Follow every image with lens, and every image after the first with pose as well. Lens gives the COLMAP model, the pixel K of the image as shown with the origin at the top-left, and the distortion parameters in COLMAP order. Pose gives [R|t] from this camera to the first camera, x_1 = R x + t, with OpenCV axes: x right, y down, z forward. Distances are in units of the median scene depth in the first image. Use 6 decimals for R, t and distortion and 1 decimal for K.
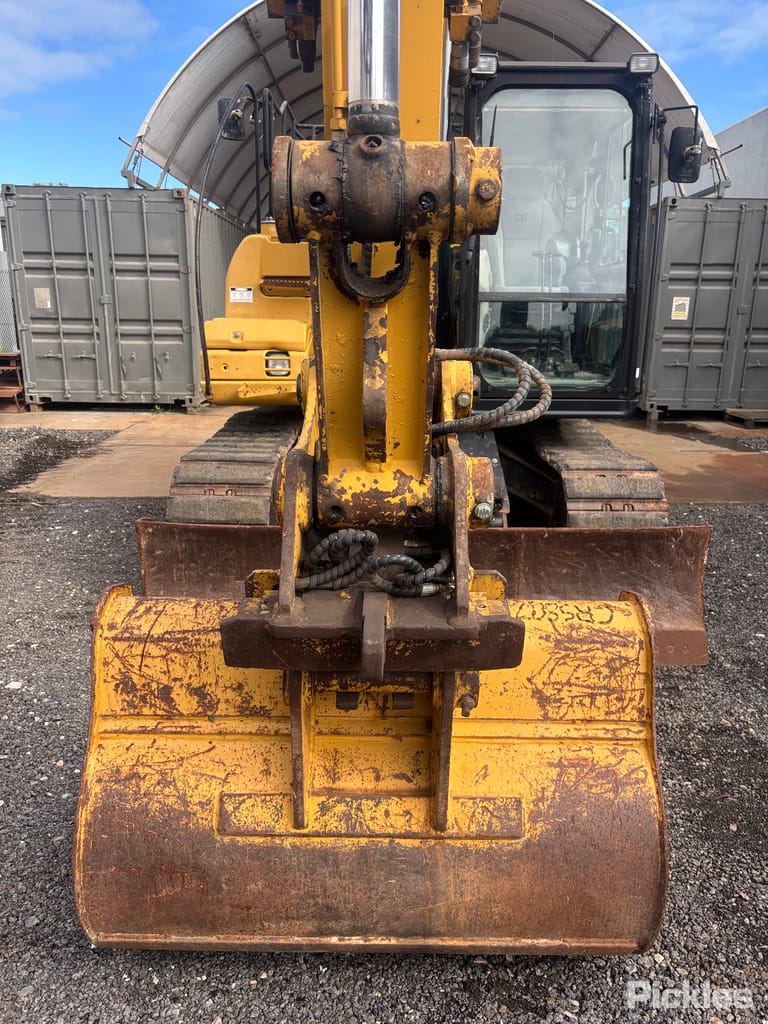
lens RADIAL K [[785.2, 0, 386.8], [0, 785.2, 519.4], [0, 0, 1]] dist [0.051753, -0.041079]
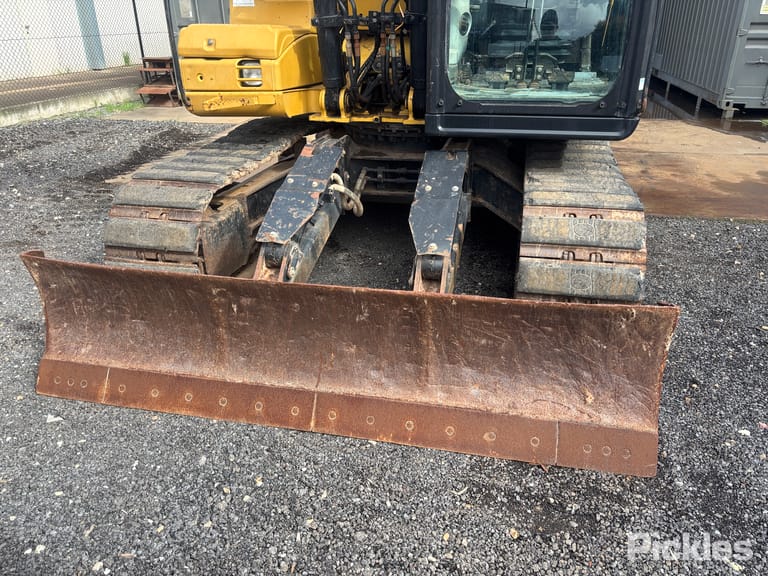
lens RADIAL K [[588.9, 0, 382.0], [0, 588.9, 281.0], [0, 0, 1]] dist [0.051753, -0.041079]
pose [[0.975148, 0.069542, -0.210359, 0.218896], [-0.034605, 0.985616, 0.165417, -0.084932], [0.218837, -0.154026, 0.963528, 0.346102]]
